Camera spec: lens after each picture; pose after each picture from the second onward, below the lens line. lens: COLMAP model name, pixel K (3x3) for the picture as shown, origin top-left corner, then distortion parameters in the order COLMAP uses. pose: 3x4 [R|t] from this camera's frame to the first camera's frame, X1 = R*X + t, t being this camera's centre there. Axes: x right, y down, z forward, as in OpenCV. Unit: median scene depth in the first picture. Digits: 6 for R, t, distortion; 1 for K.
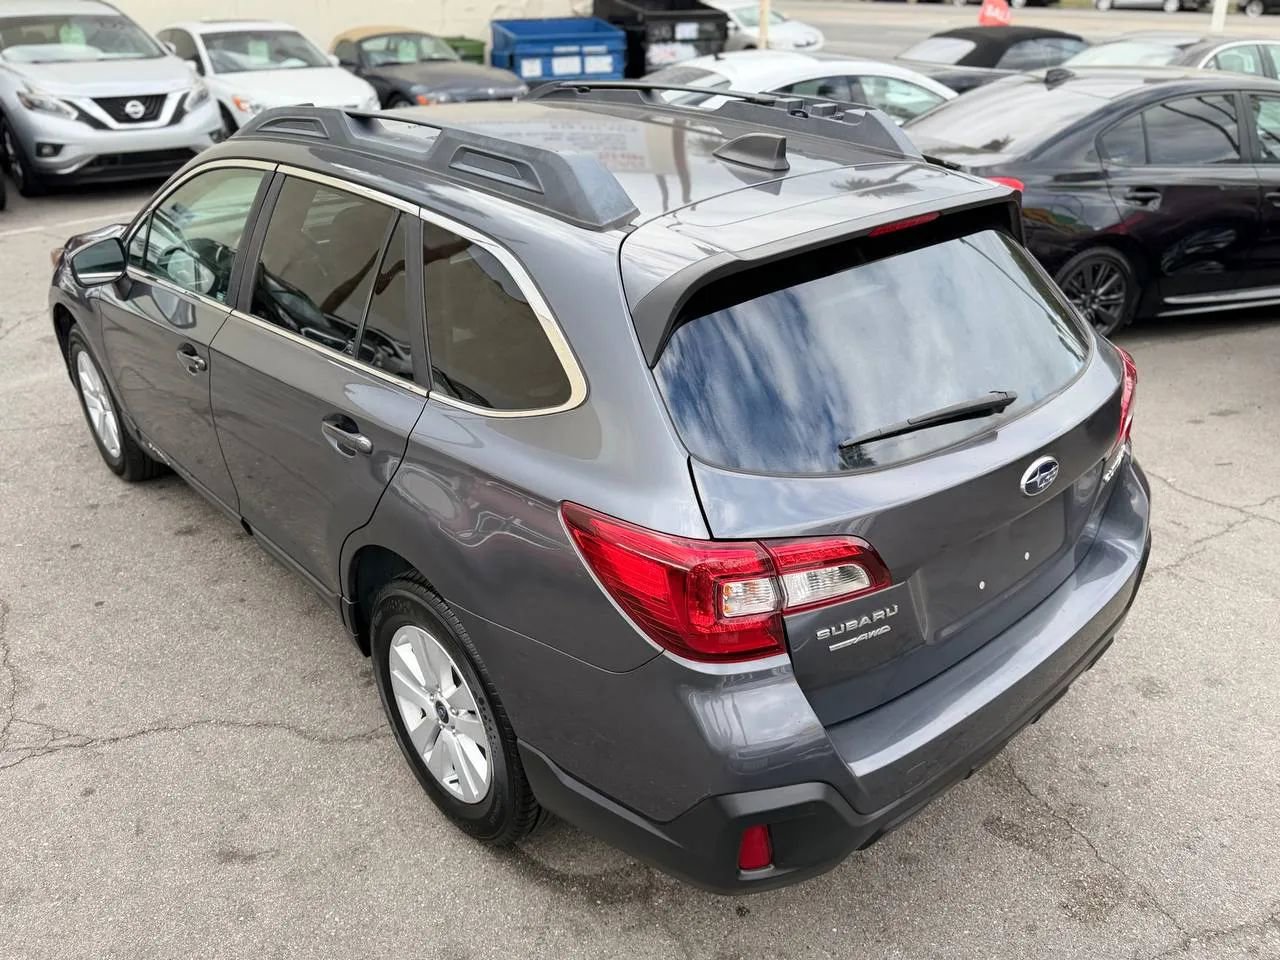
lens RADIAL K [[997.0, 0, 645.0], [0, 997.0, 482.2], [0, 0, 1]] dist [0.037605, -0.052038]
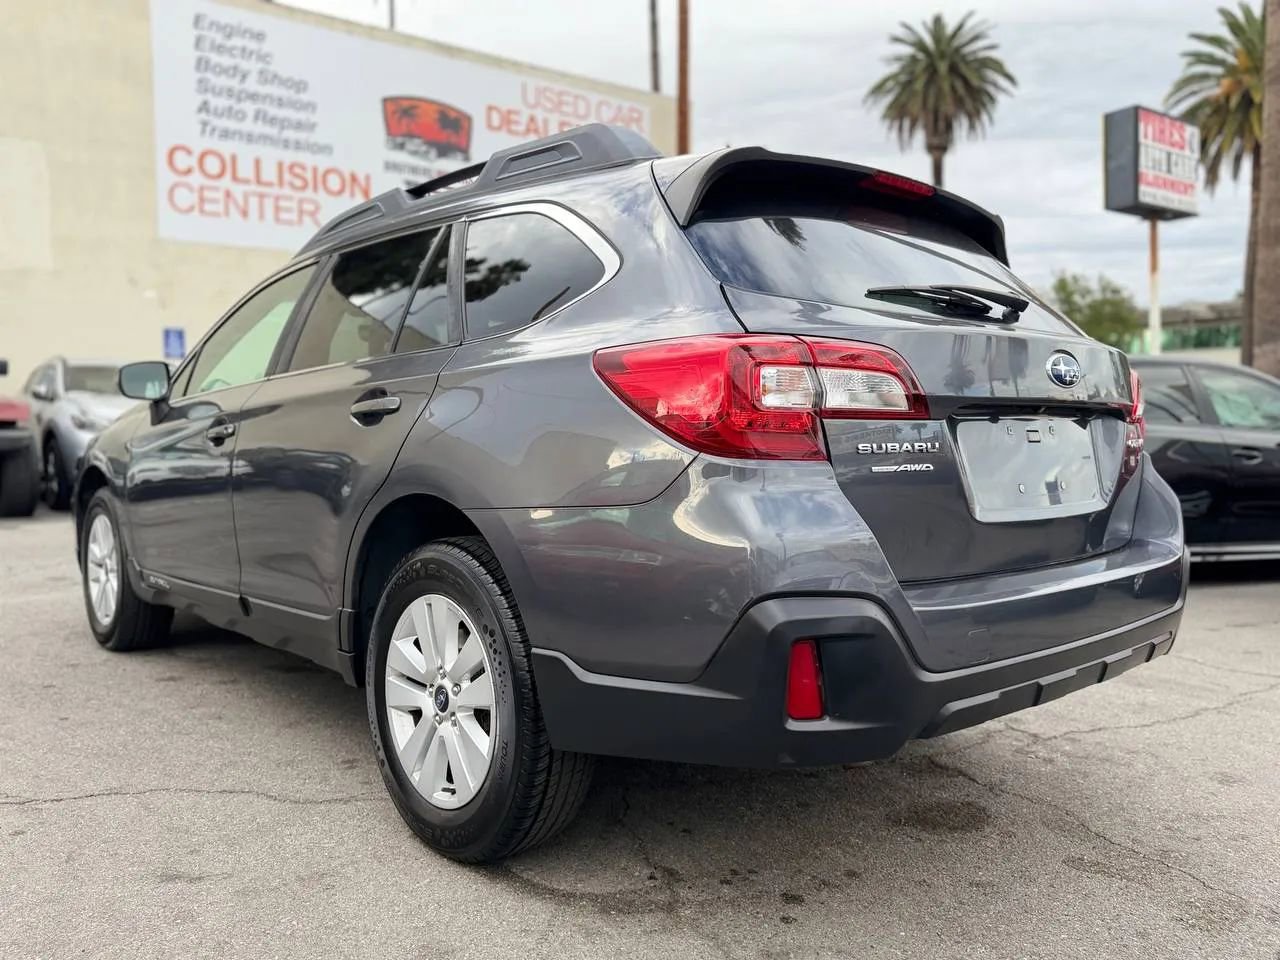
lens RADIAL K [[997.0, 0, 633.5], [0, 997.0, 491.6], [0, 0, 1]] dist [0.037605, -0.052038]
pose [[0.999940, 0.010857, -0.001571, -0.031071], [-0.010551, 0.912613, -0.408688, 0.429962], [-0.003003, 0.408680, 0.912673, 0.102135]]
